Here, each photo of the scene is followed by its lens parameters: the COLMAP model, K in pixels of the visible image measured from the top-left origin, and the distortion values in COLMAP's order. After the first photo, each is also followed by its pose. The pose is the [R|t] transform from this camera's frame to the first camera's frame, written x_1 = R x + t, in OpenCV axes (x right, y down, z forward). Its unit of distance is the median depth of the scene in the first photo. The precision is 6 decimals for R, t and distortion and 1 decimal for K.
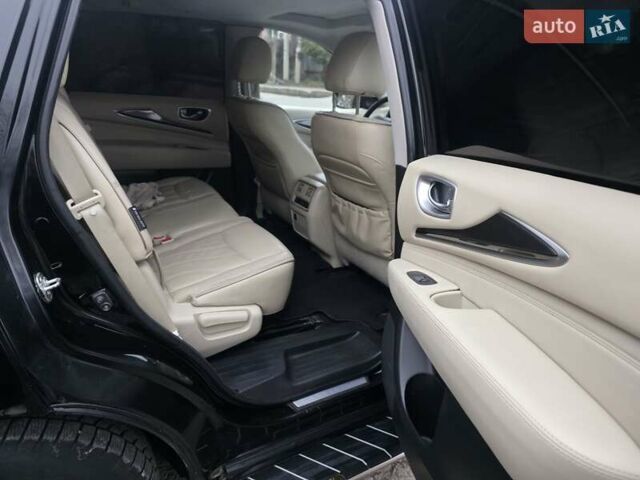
lens RADIAL K [[430.5, 0, 322.1], [0, 430.5, 242.2], [0, 0, 1]] dist [0.054175, -0.047593]
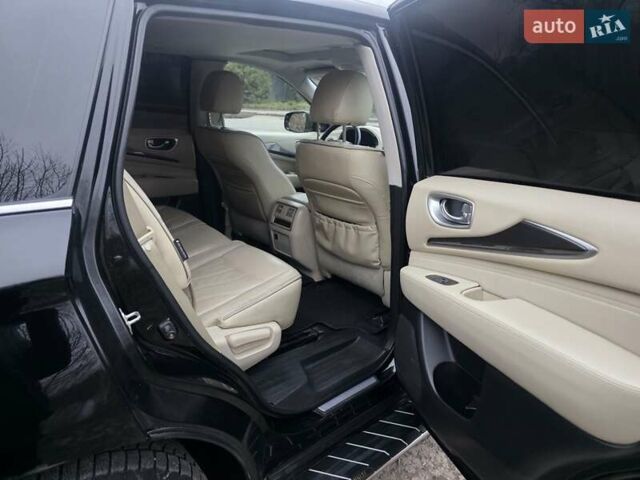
lens RADIAL K [[430.5, 0, 318.6], [0, 430.5, 236.5], [0, 0, 1]] dist [0.054175, -0.047593]
pose [[0.980748, -0.078312, 0.178887, -0.221677], [0.086618, 0.995474, -0.039089, -0.013501], [-0.175017, 0.053831, 0.983093, -0.084484]]
